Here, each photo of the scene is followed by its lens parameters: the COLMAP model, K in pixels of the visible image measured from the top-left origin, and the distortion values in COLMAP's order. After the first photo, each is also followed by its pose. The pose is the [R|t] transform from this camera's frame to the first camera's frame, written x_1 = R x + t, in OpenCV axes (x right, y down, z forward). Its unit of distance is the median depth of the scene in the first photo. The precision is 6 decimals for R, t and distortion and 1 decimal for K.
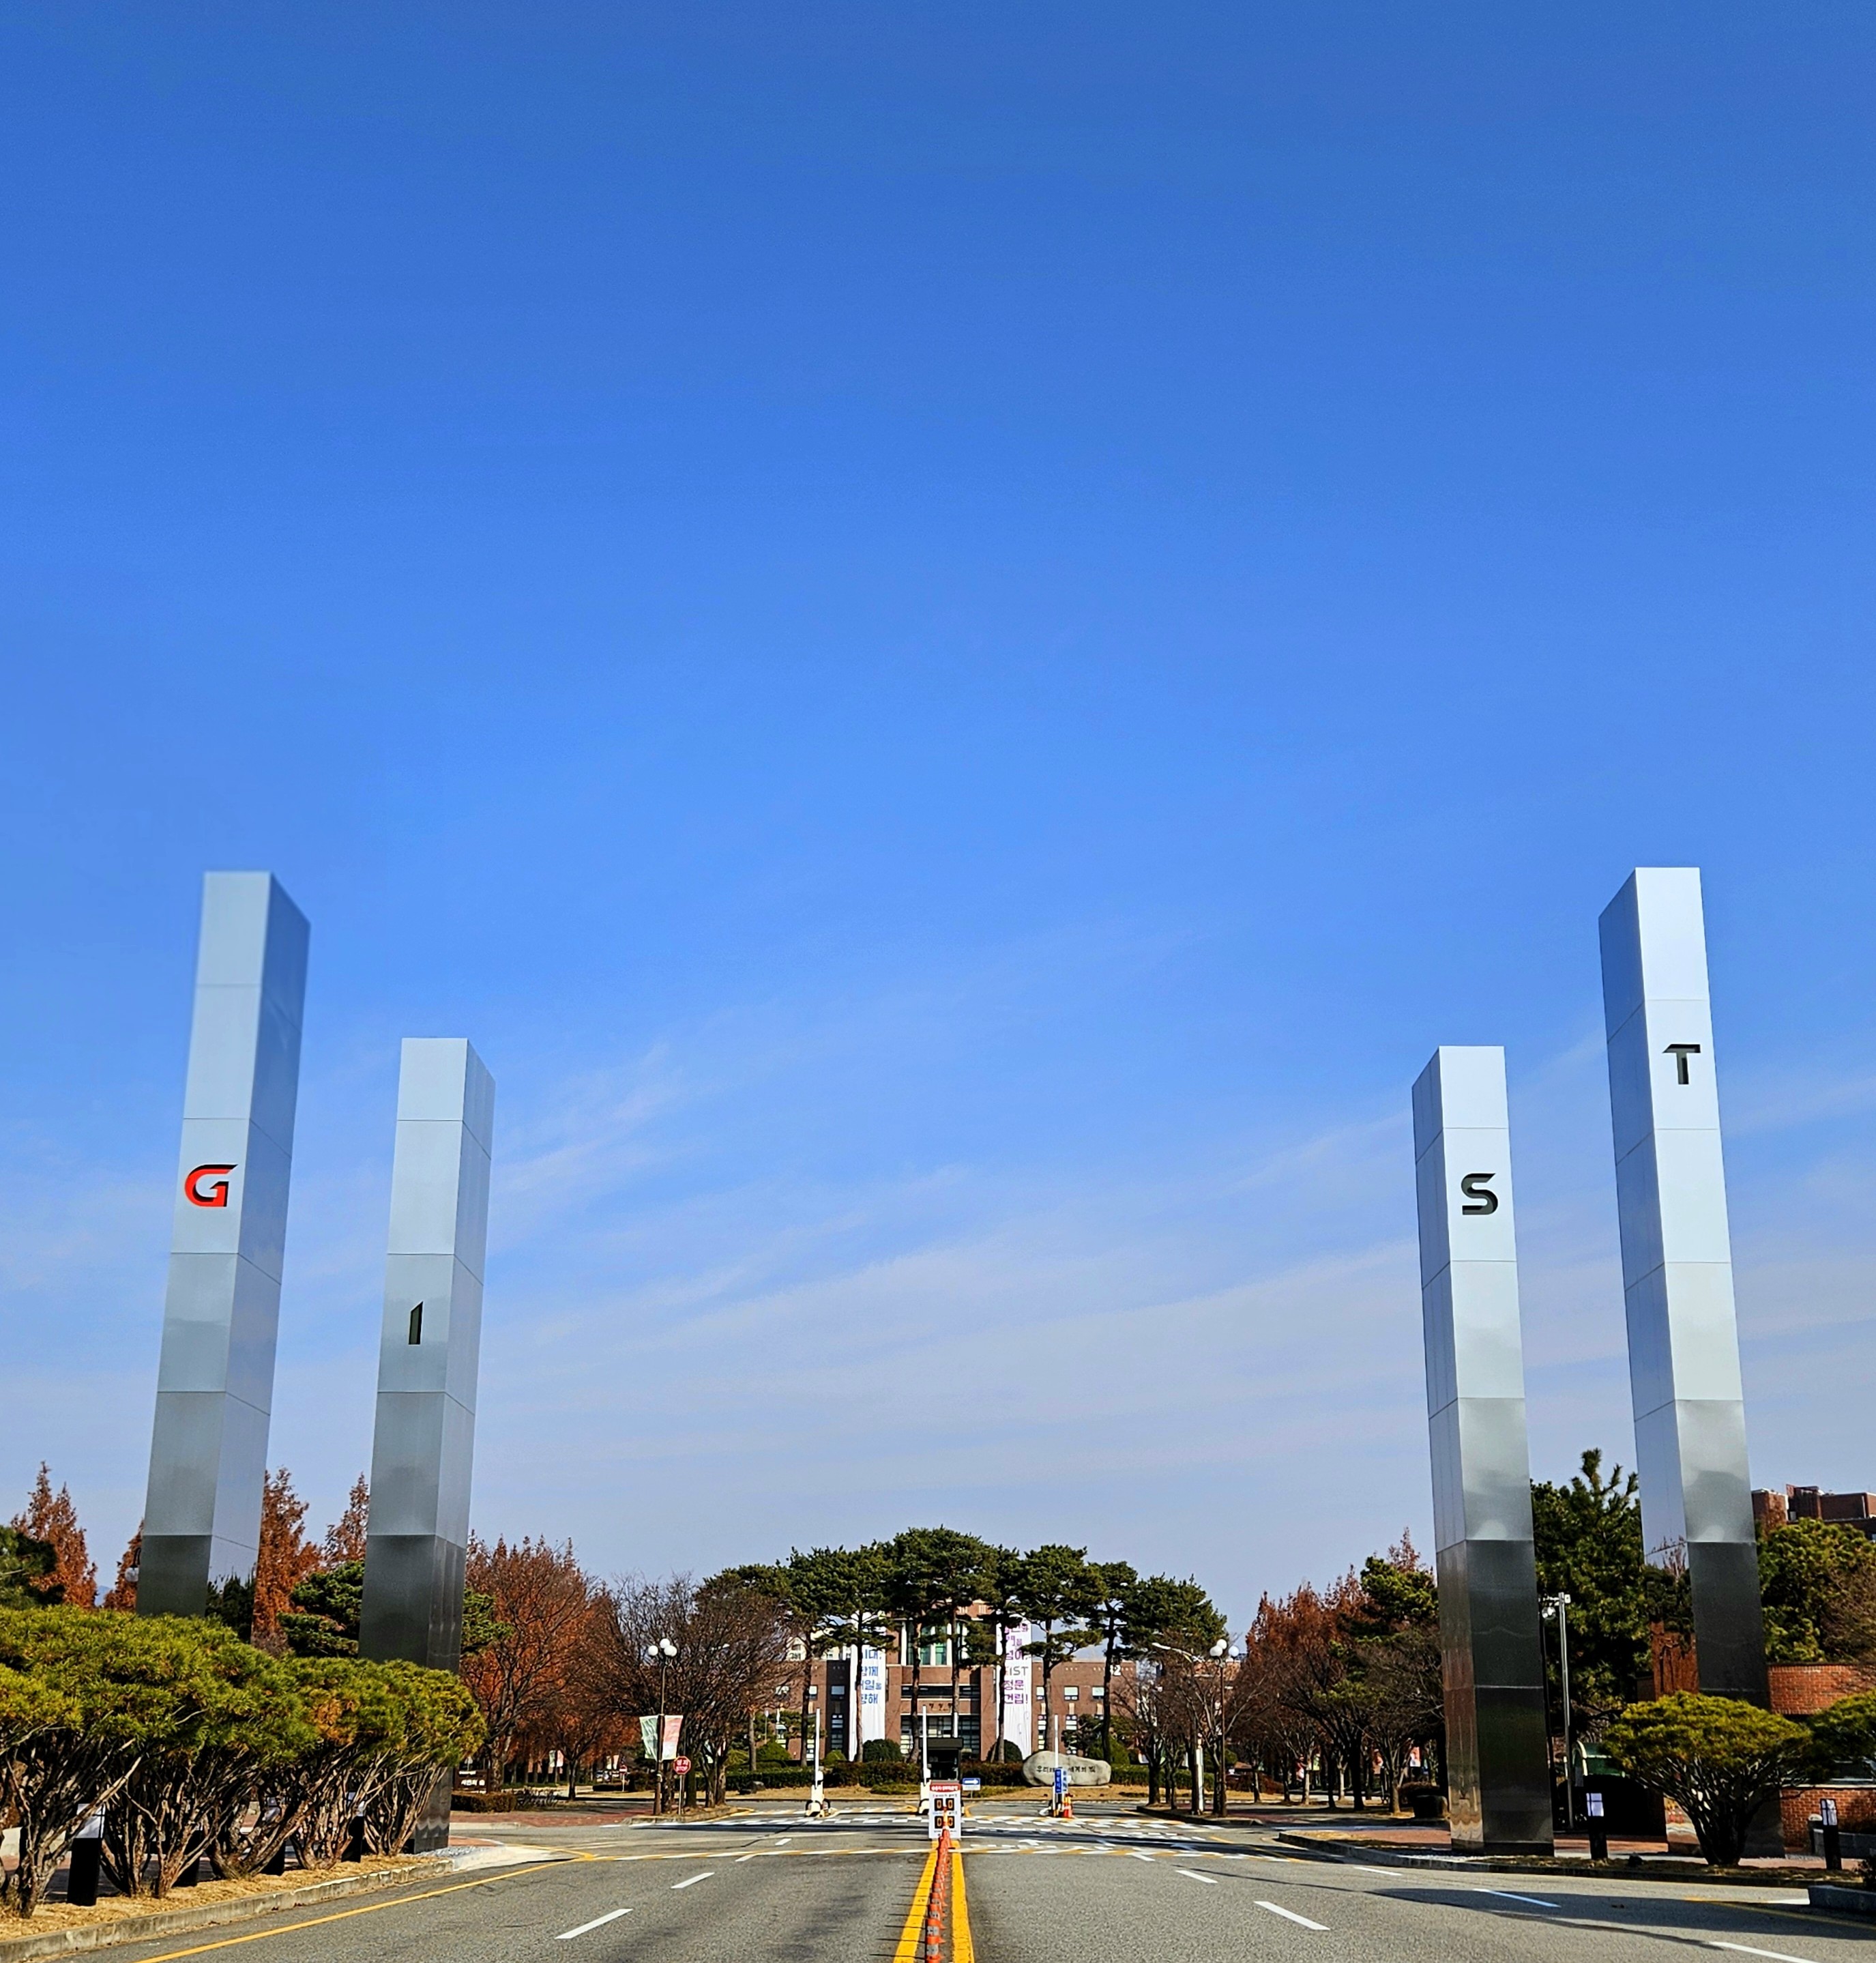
lens RADIAL K [[2196.6, 0, 938.8], [0, 2196.6, 1200.4], [0, 0, 1]] dist [0.022760, -0.011634]
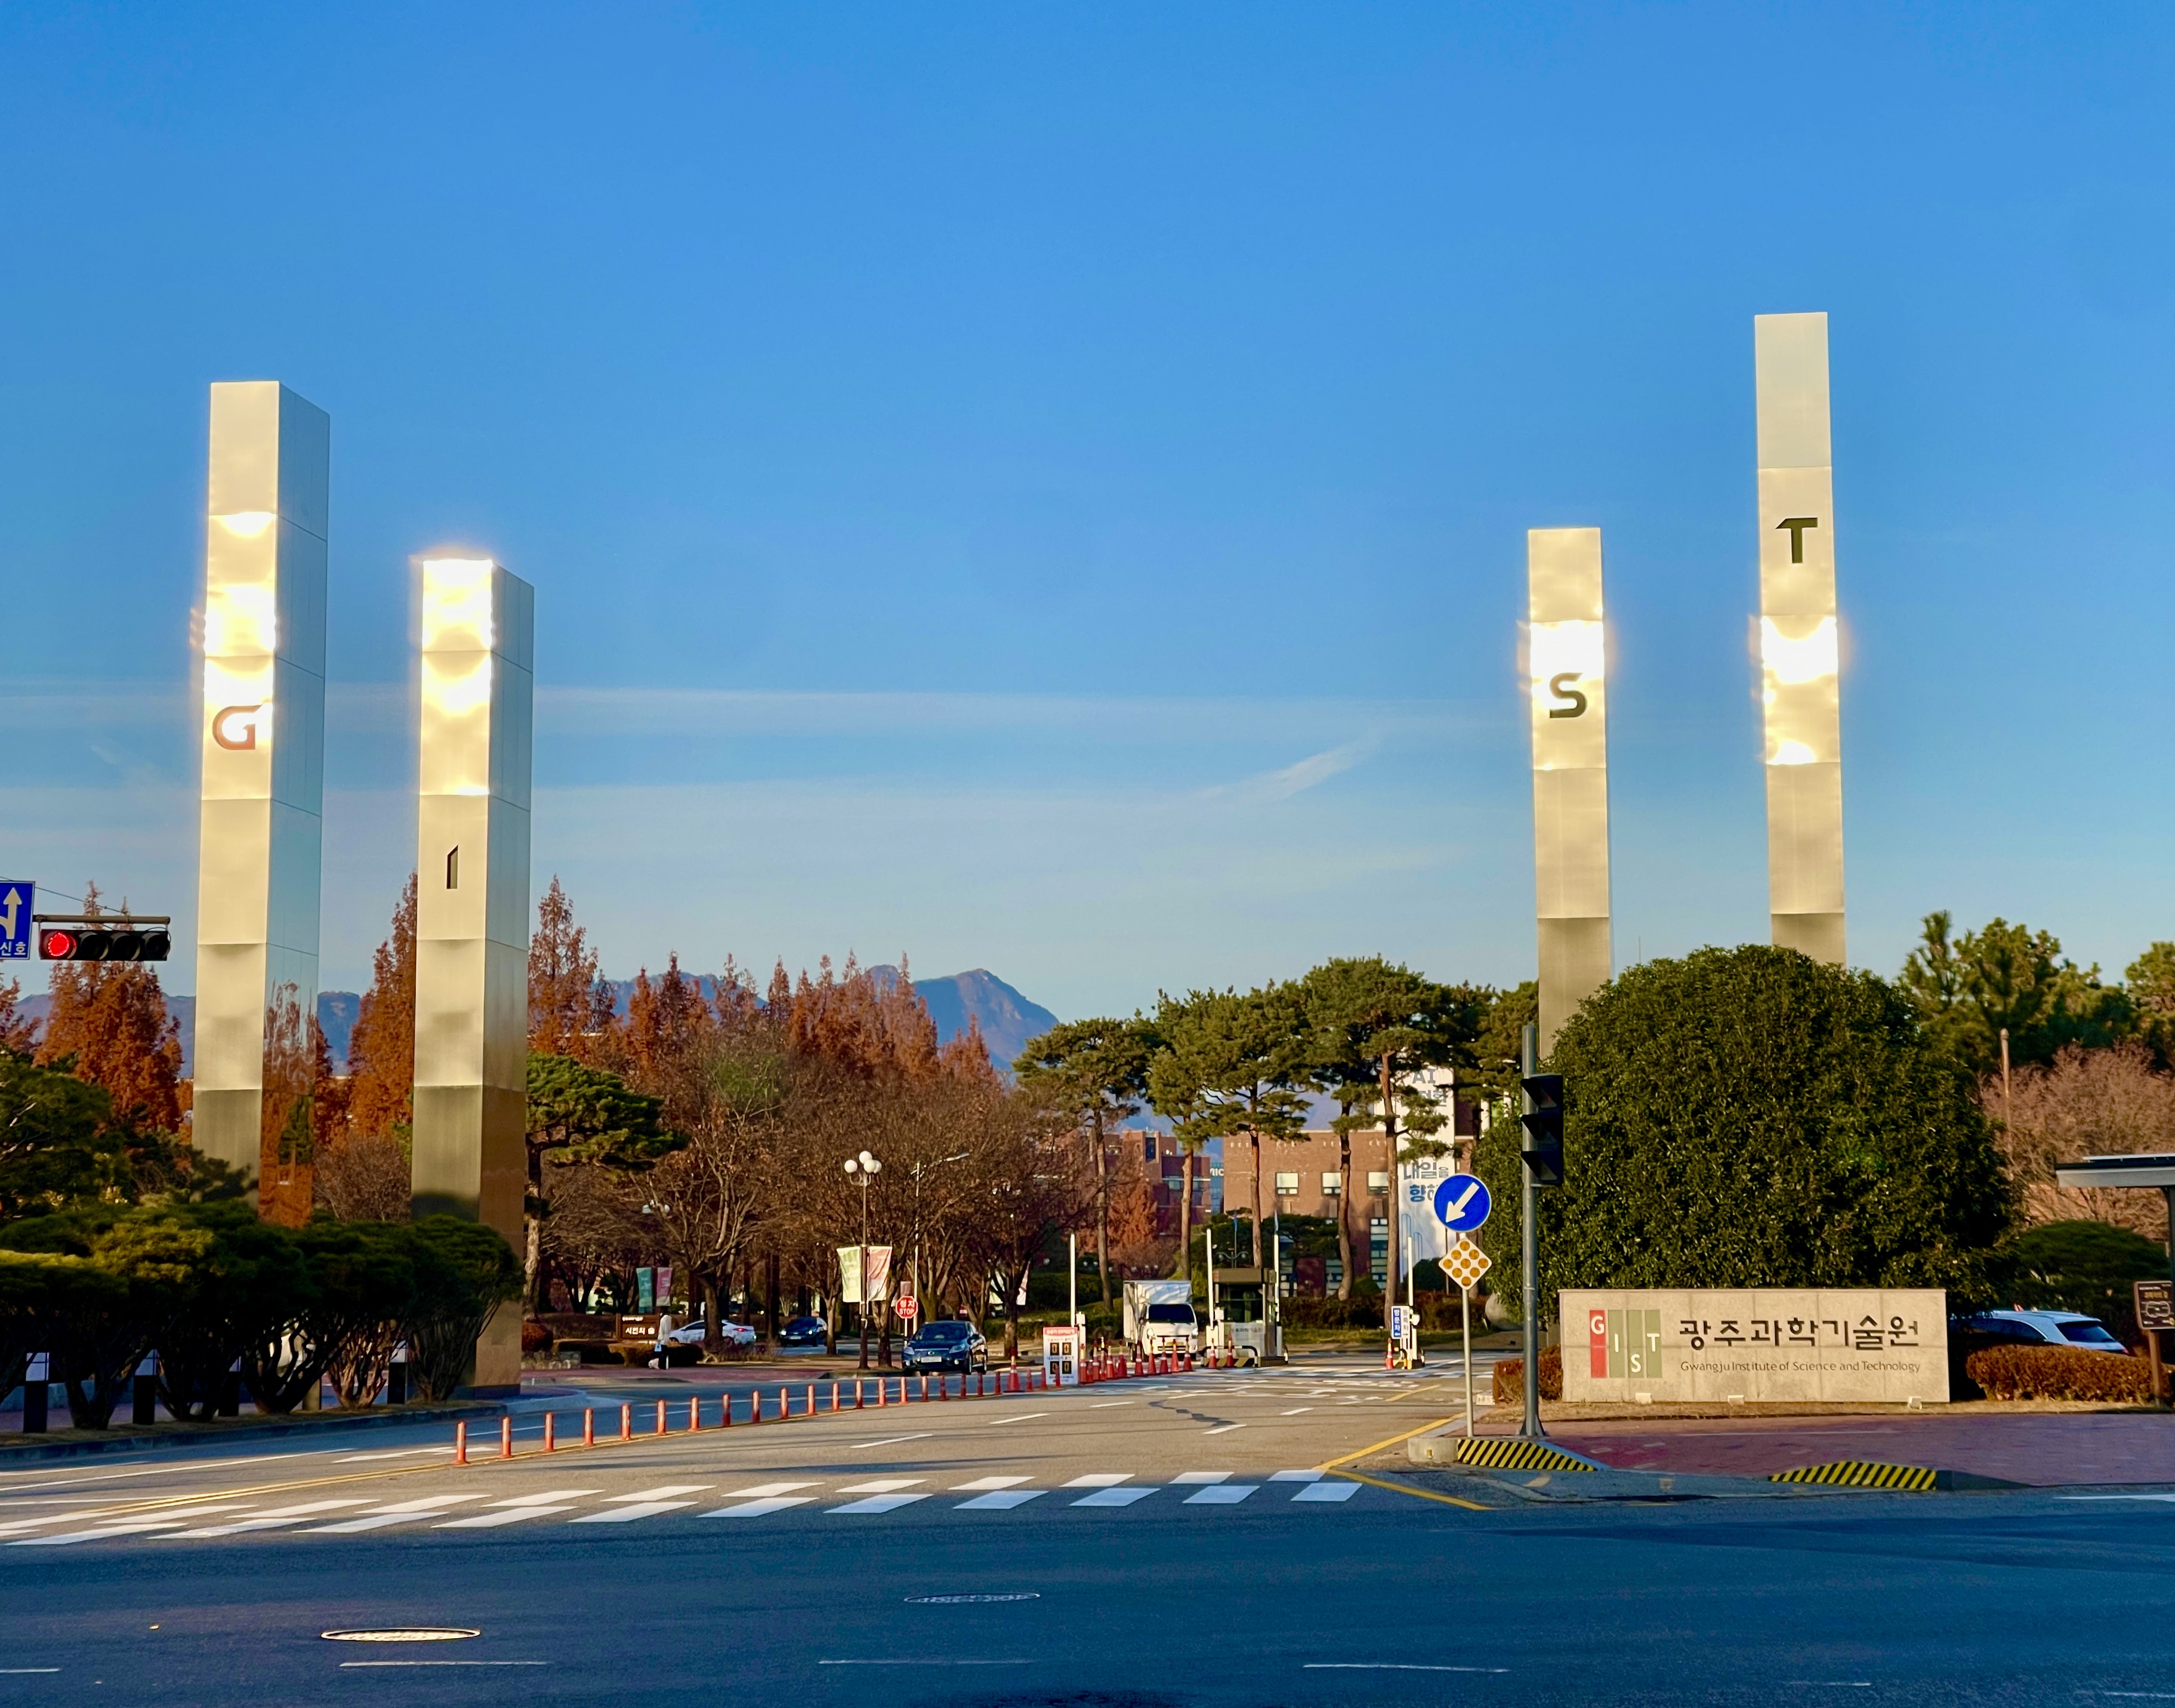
lens RADIAL K [[4134.6, 0, 1087.5], [0, 4134.6, 854.0], [0, 0, 1]] dist [0.000512, 0.126625]
pose [[0.988937, -0.025983, -0.146045, 0.171237], [0.046598, 0.989116, 0.139563, -0.107413], [0.140830, -0.144824, 0.979384, -0.416660]]
